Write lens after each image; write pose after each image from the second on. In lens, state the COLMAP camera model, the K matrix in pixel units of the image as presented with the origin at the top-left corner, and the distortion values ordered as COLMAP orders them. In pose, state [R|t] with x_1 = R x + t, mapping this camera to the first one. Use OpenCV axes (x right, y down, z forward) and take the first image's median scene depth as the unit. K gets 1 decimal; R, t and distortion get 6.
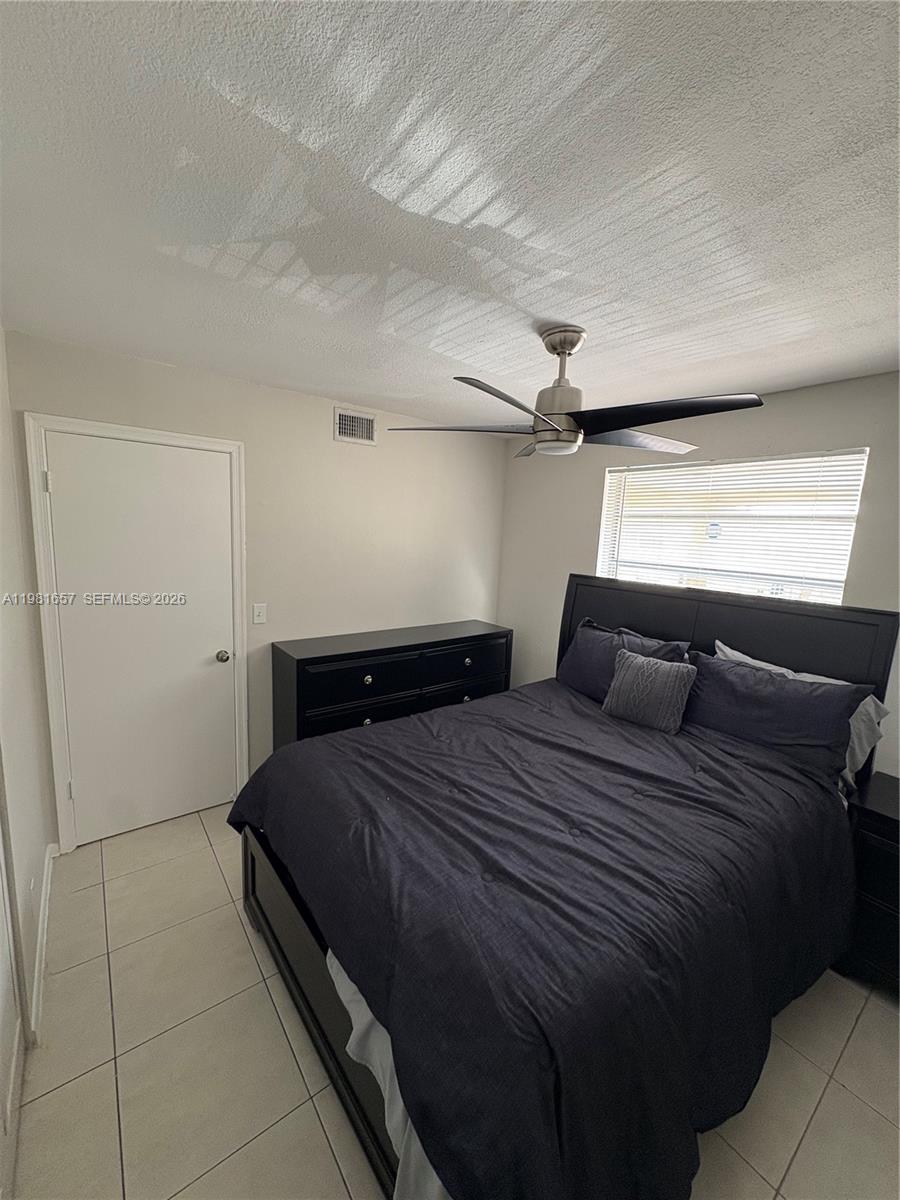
lens RADIAL K [[475.3, 0, 450.0], [0, 475.3, 600.0], [0, 0, 1]] dist [-0.000280, 0.000232]
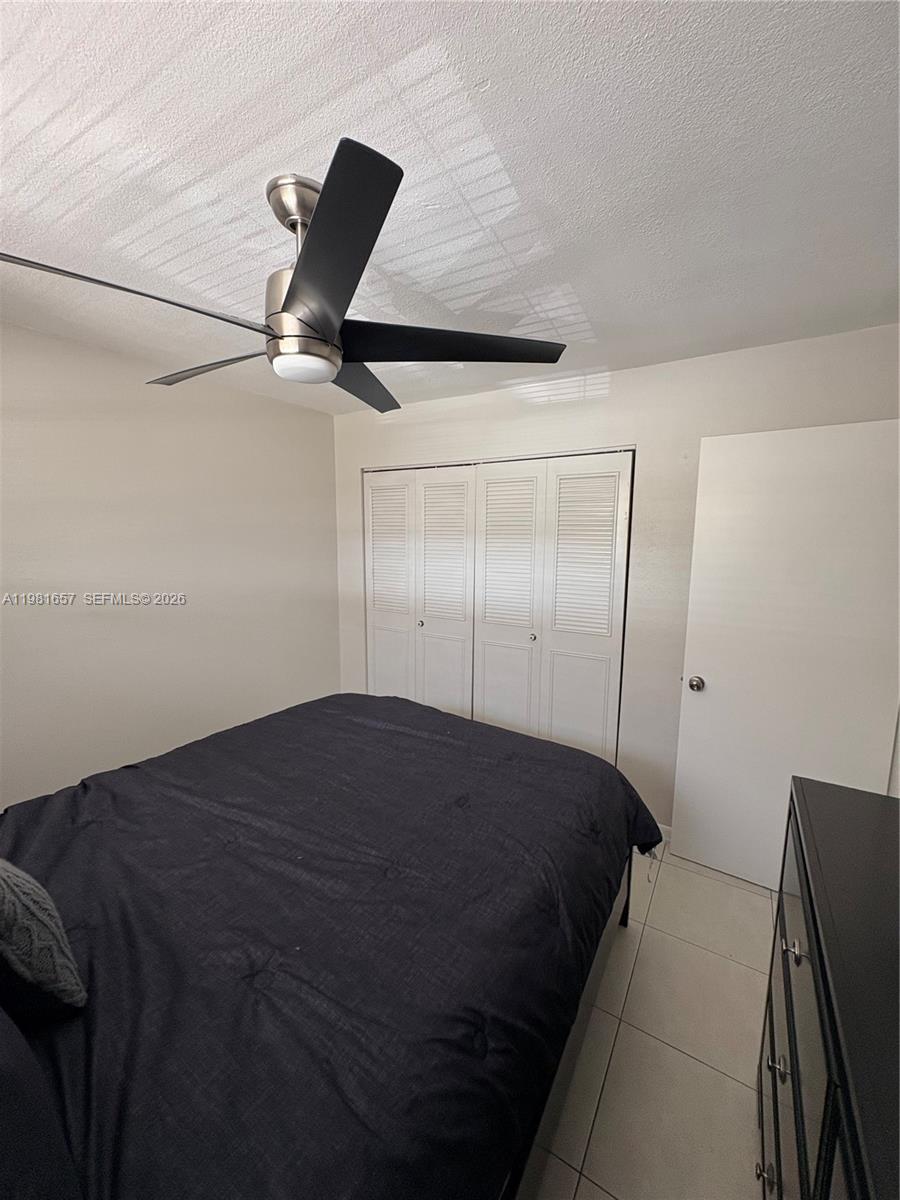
lens RADIAL K [[475.3, 0, 450.0], [0, 475.3, 600.0], [0, 0, 1]] dist [-0.000280, 0.000232]
pose [[-0.932627, -0.005417, -0.360800, 0.312879], [-0.101670, 0.963322, 0.248341, -0.215688], [0.346222, 0.268292, -0.898972, 2.006041]]
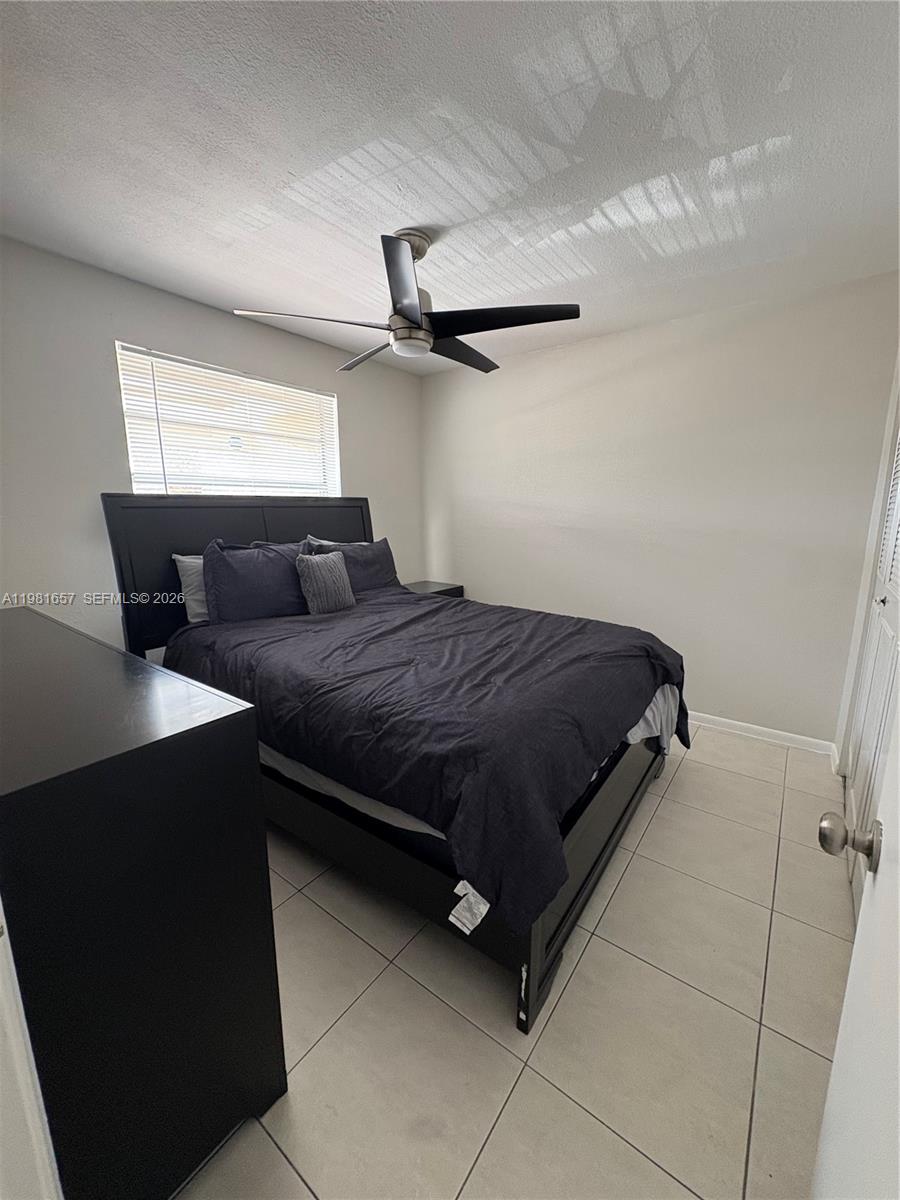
lens RADIAL K [[475.3, 0, 450.0], [0, 475.3, 600.0], [0, 0, 1]] dist [-0.000280, 0.000232]
pose [[-0.272006, -0.226496, 0.935261, -1.089160], [0.131171, 0.954107, 0.269210, -0.054447], [-0.953314, 0.195905, -0.229813, 1.452517]]
